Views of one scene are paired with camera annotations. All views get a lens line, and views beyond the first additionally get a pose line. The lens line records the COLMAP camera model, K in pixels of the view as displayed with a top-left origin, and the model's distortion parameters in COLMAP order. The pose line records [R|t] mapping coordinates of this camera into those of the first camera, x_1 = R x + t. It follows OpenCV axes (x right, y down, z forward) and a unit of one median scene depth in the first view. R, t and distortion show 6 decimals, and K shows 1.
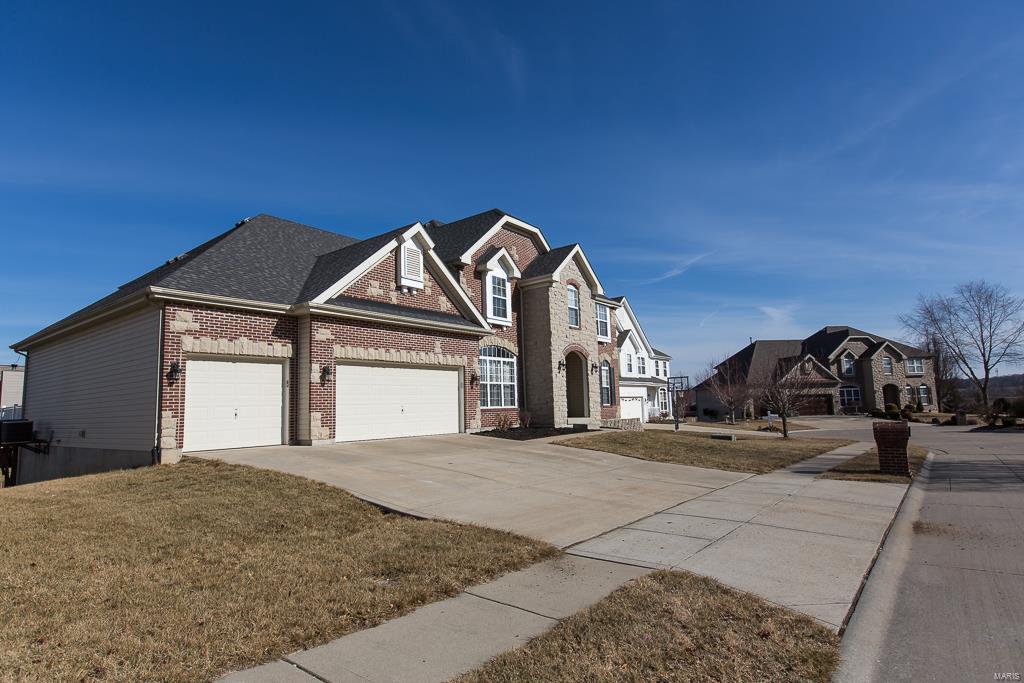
lens RADIAL K [[547.0, 0, 512.3], [0, 547.0, 341.7], [0, 0, 1]] dist [0.000405, -0.003403]
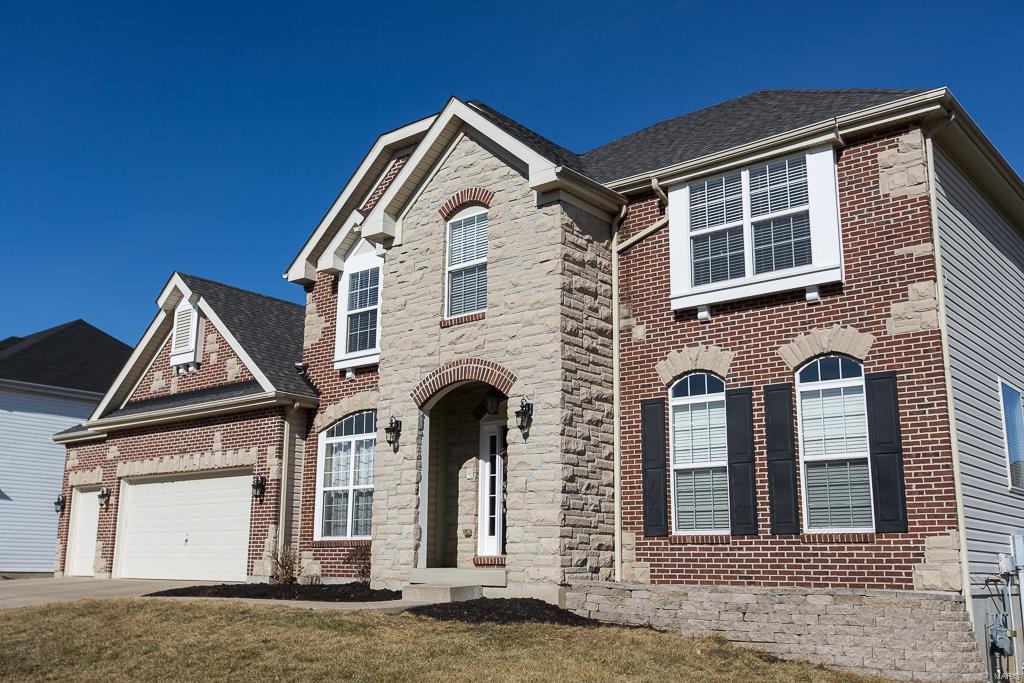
lens RADIAL K [[989.4, 0, 515.3], [0, 989.4, 347.6], [0, 0, 1]] dist [-0.018226, 0.000000]
pose [[-0.031652, -0.186914, -0.981866, 0.941755], [0.115594, 0.975082, -0.189349, 0.151692], [0.992792, -0.119491, -0.009257, 1.285889]]
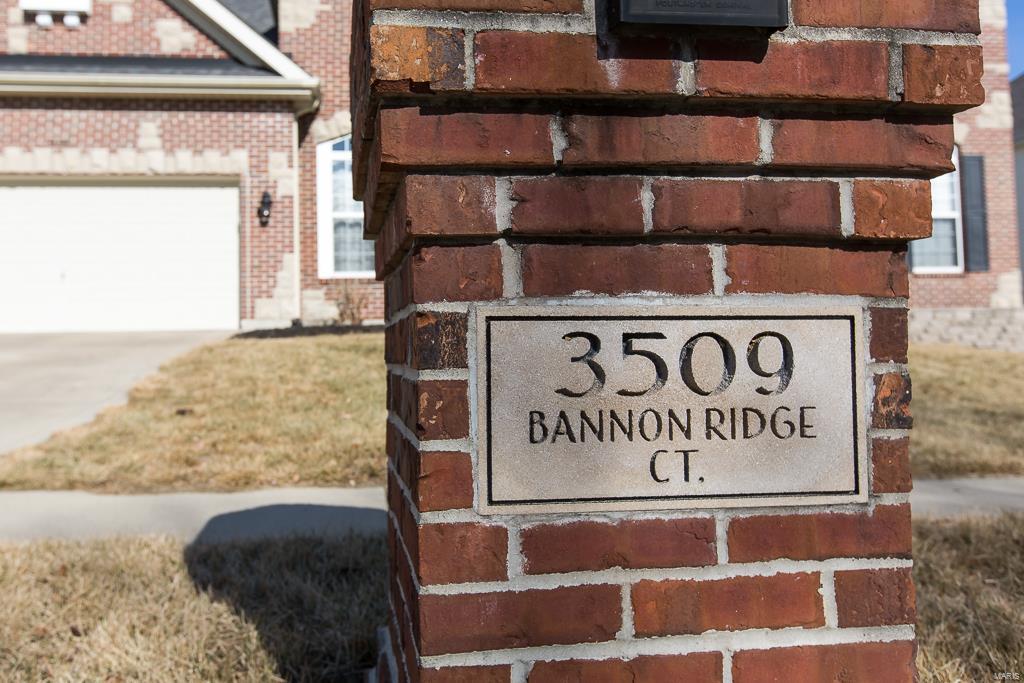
lens RADIAL K [[870.6, 0, 469.3], [0, 870.6, 306.7], [0, 0, 1]] dist [-0.000148, -0.006558]
pose [[0.699703, -0.021383, -0.714114, 0.518366], [0.086590, 0.994722, 0.055057, 0.124640], [0.709167, -0.100358, 0.697861, 0.634980]]
